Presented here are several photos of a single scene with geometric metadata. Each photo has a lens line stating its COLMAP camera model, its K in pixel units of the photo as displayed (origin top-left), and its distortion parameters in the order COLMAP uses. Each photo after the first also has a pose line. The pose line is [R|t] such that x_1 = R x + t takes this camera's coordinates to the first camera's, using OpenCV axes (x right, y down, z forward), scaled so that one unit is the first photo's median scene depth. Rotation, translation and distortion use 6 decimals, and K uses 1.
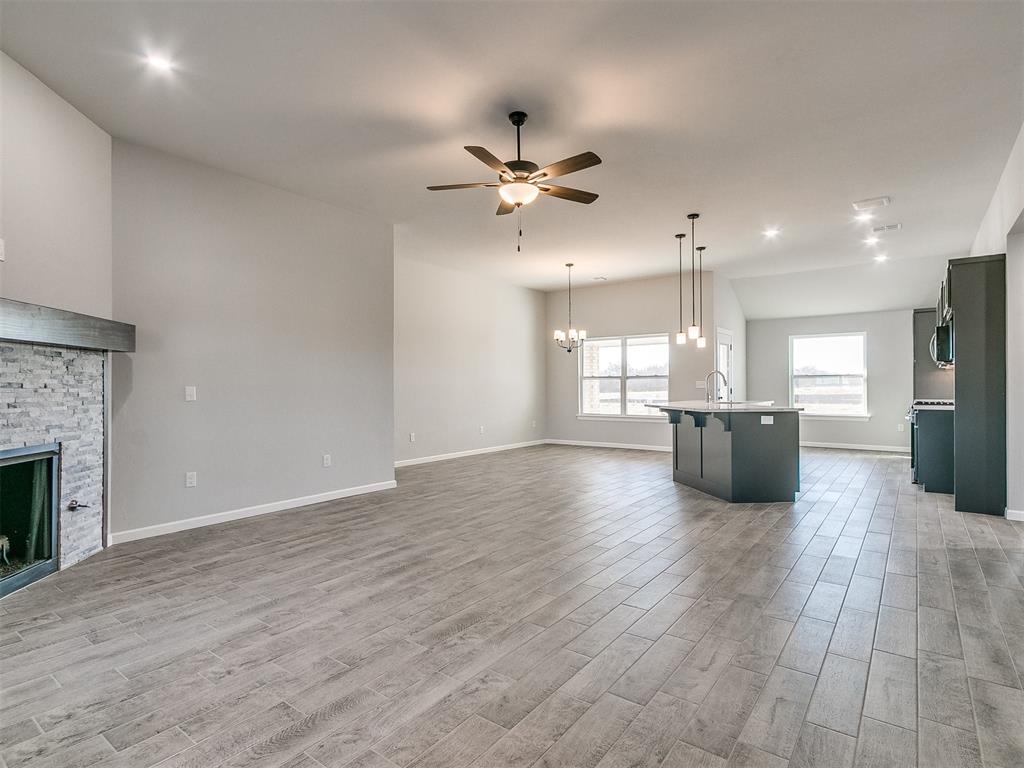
lens RADIAL K [[540.3, 0, 497.0], [0, 540.3, 381.6], [0, 0, 1]] dist [0.001919, -0.000661]
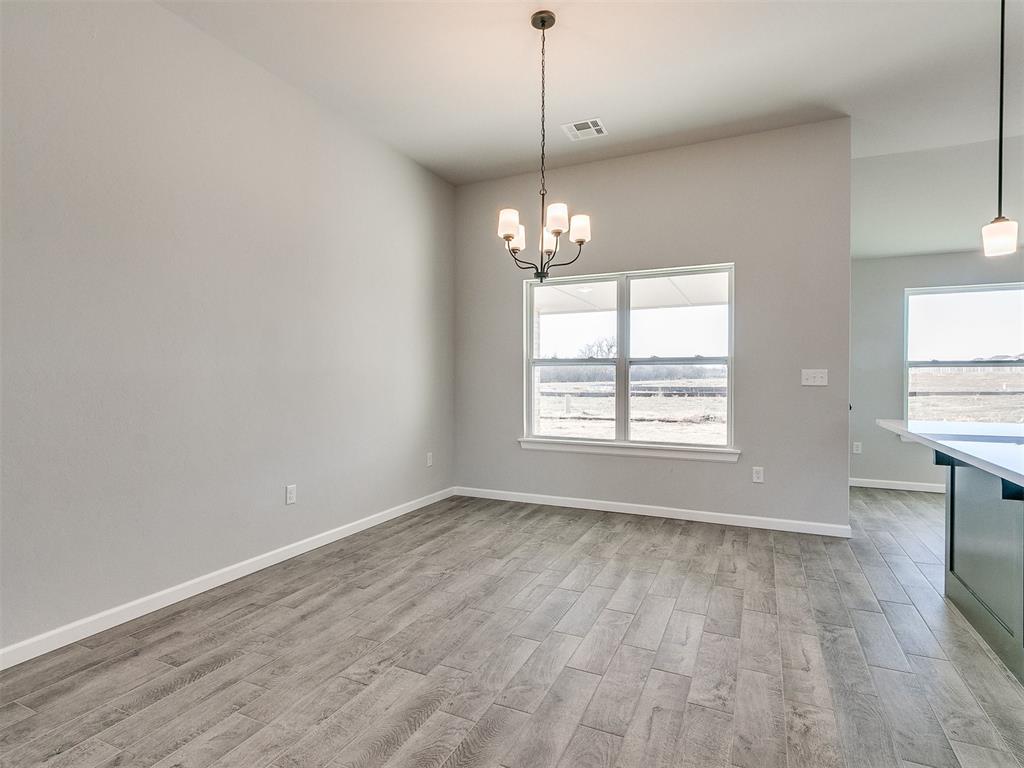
lens RADIAL K [[540.3, 0, 497.0], [0, 540.3, 381.6], [0, 0, 1]] dist [0.001919, -0.000661]
pose [[0.979068, 0.005074, 0.203471, 0.085826], [-0.008613, 0.999827, 0.016512, 0.008641], [-0.203352, -0.017919, 0.978942, 1.499911]]
